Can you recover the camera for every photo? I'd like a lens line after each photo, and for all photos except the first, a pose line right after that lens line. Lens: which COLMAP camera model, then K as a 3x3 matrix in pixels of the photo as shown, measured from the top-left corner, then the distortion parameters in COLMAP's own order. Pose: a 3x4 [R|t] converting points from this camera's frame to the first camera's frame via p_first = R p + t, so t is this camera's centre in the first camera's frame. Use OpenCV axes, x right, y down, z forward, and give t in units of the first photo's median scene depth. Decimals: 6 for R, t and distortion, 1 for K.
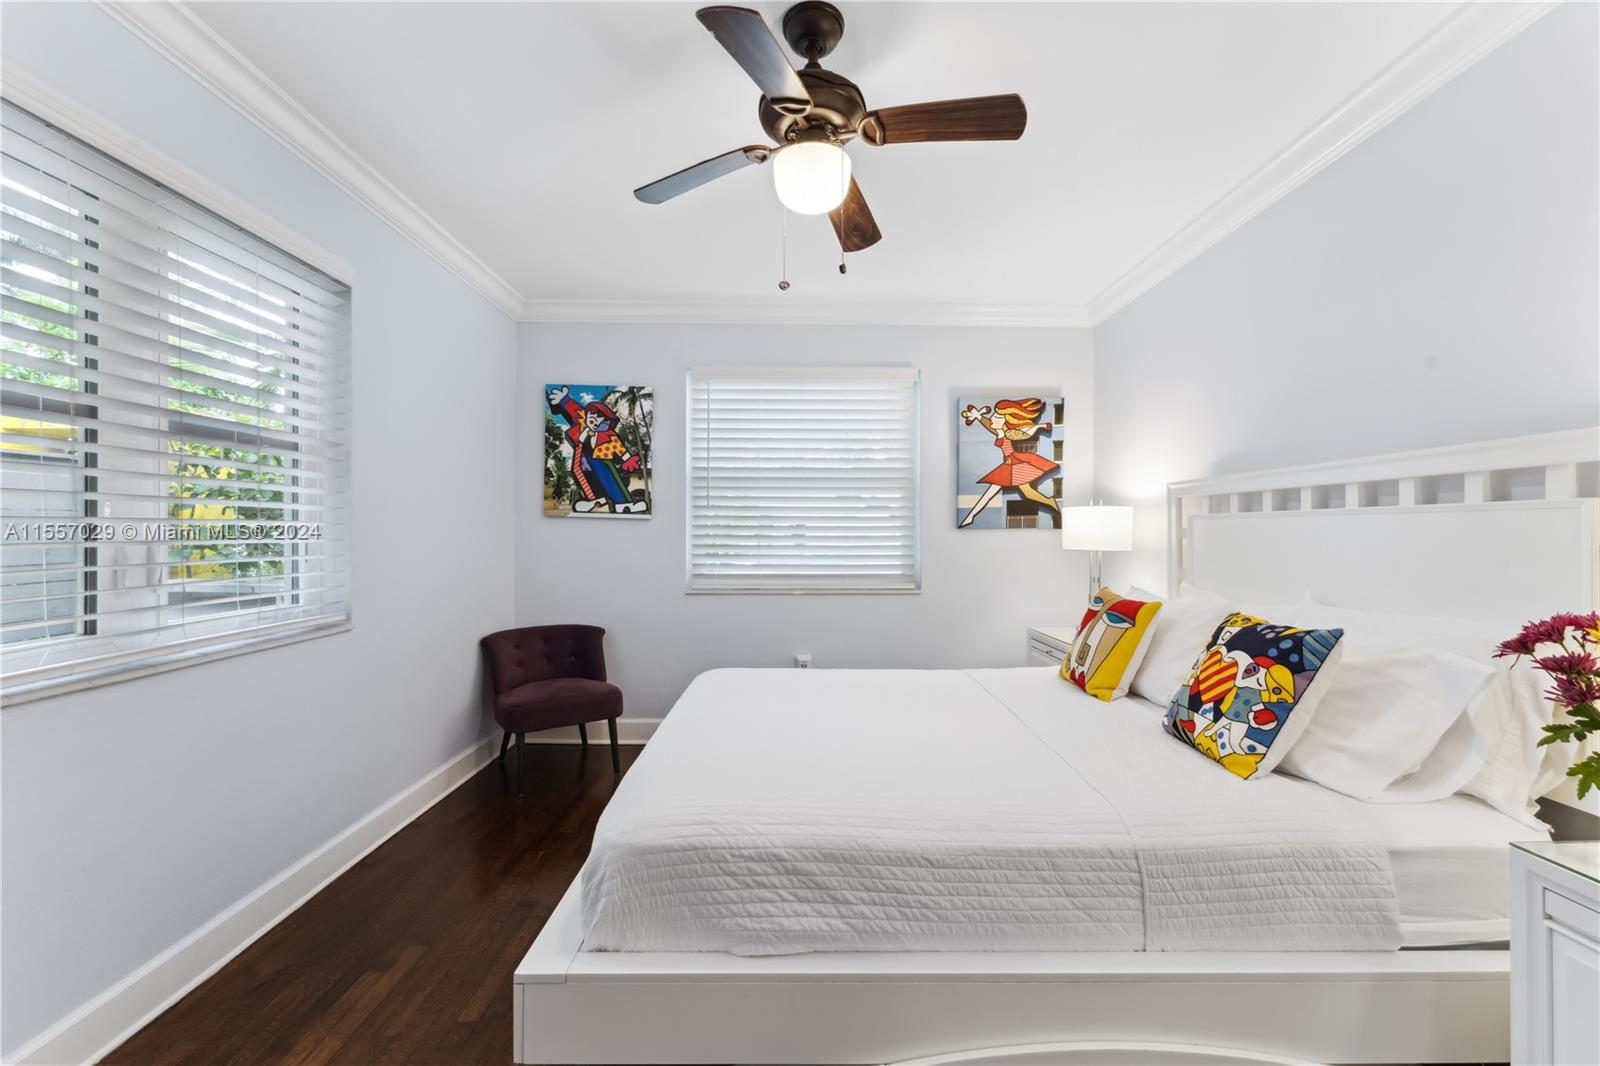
lens RADIAL K [[651.9, 0, 802.2], [0, 651.9, 532.4], [0, 0, 1]] dist [0.001343, -0.000122]
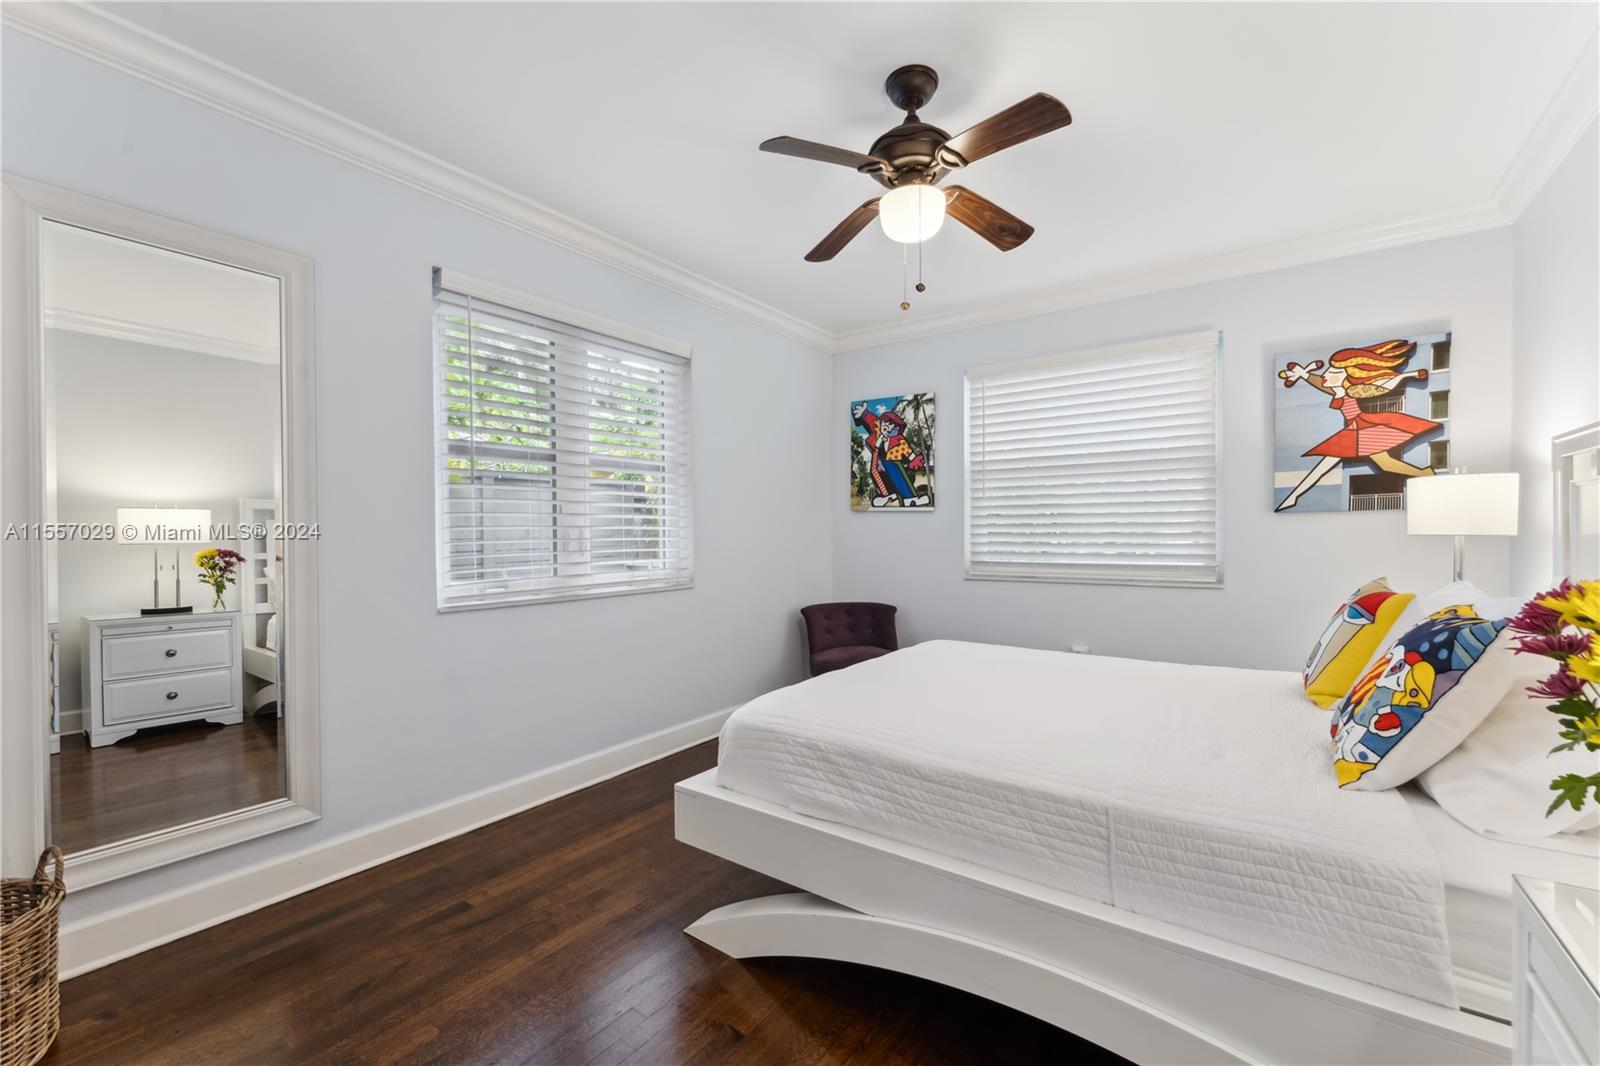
lens RADIAL K [[651.9, 0, 800.1], [0, 651.9, 541.7], [0, 0, 1]] dist [0.001343, -0.000122]
pose [[0.805180, 0.000610, -0.593031, 0.585787], [0.007957, 0.999898, 0.011832, 0.040689], [0.592978, -0.014245, 0.805093, -0.089880]]
